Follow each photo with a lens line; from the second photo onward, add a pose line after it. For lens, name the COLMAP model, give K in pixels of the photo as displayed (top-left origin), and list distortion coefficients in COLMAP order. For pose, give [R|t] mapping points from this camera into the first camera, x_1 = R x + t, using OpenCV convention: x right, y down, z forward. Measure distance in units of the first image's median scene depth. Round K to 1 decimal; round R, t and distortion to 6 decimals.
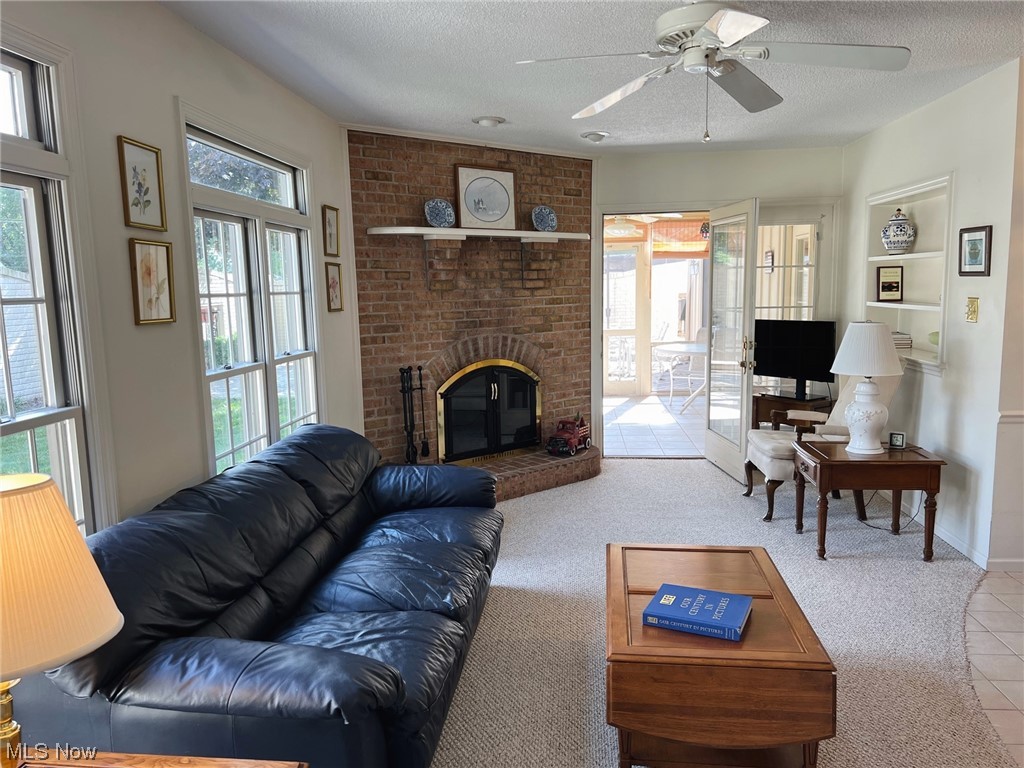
lens RADIAL K [[765.1, 0, 511.5], [0, 765.1, 387.5], [0, 0, 1]] dist [0.122651, -0.176711]
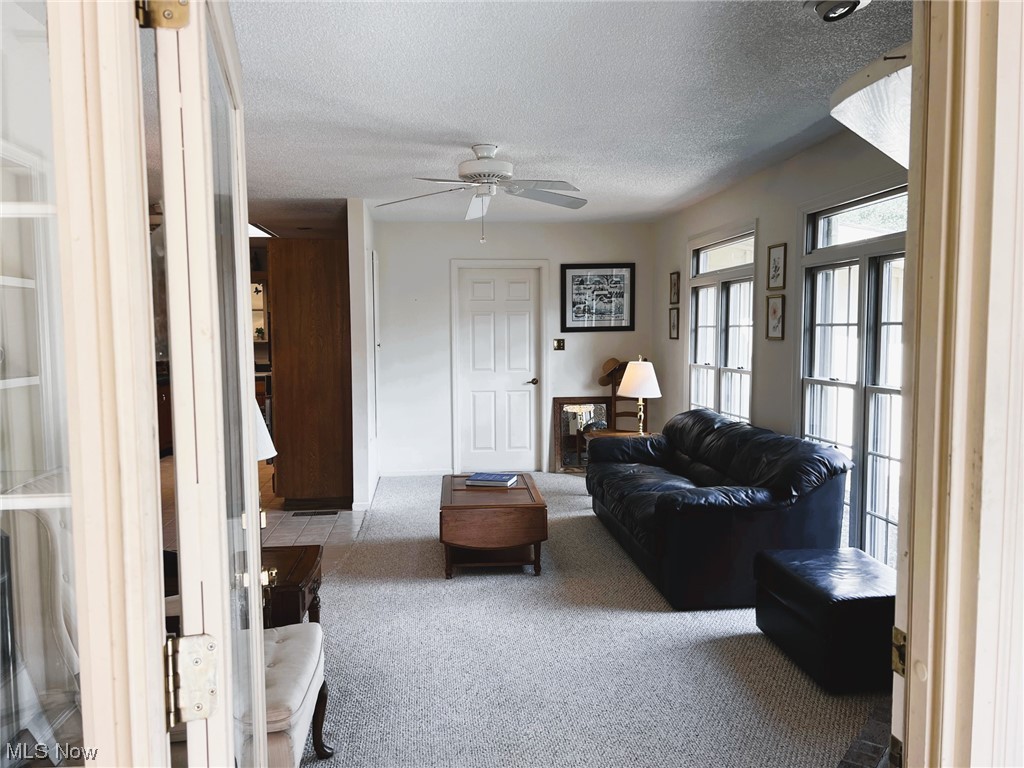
lens RADIAL K [[765.1, 0, 511.5], [0, 765.1, 387.5], [0, 0, 1]] dist [0.122651, -0.176711]
pose [[-0.977869, 0.046624, -0.203958, 0.272488], [0.003075, 0.977951, 0.208814, -0.178084], [0.209196, 0.203566, -0.956451, 1.324866]]
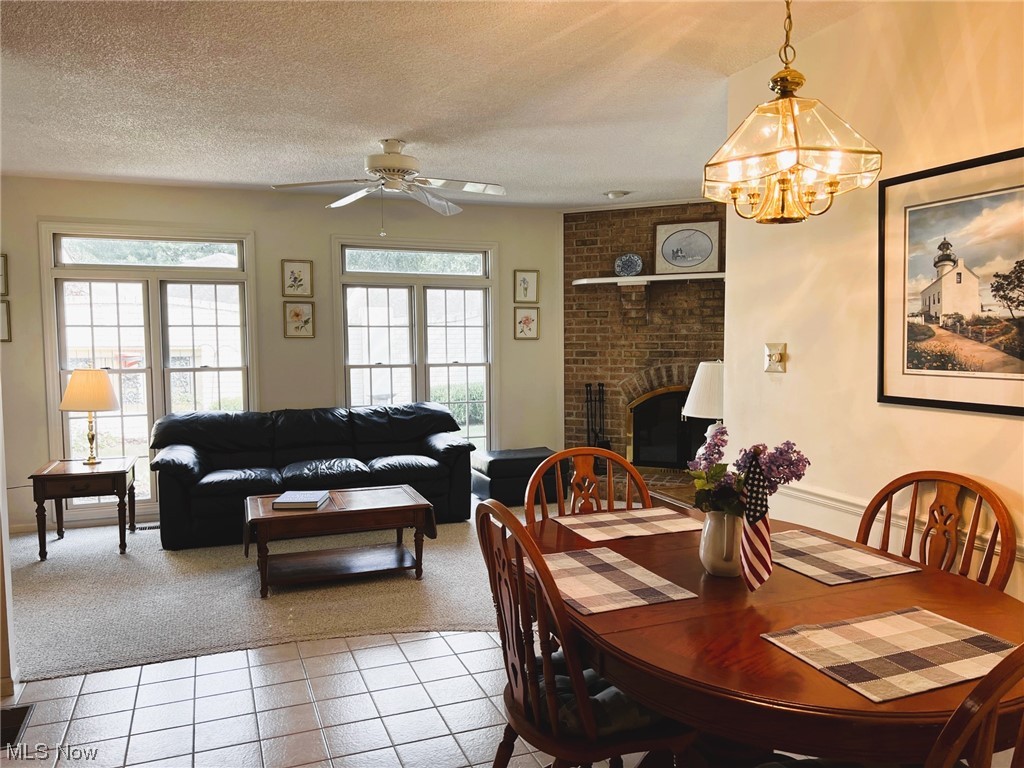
lens RADIAL K [[765.1, 0, 511.5], [0, 765.1, 387.5], [0, 0, 1]] dist [0.122651, -0.176711]
pose [[0.448656, 0.080418, -0.890079, 0.919205], [-0.119977, 0.992348, 0.029182, -0.038472], [0.885614, 0.093696, 0.454871, 0.261566]]
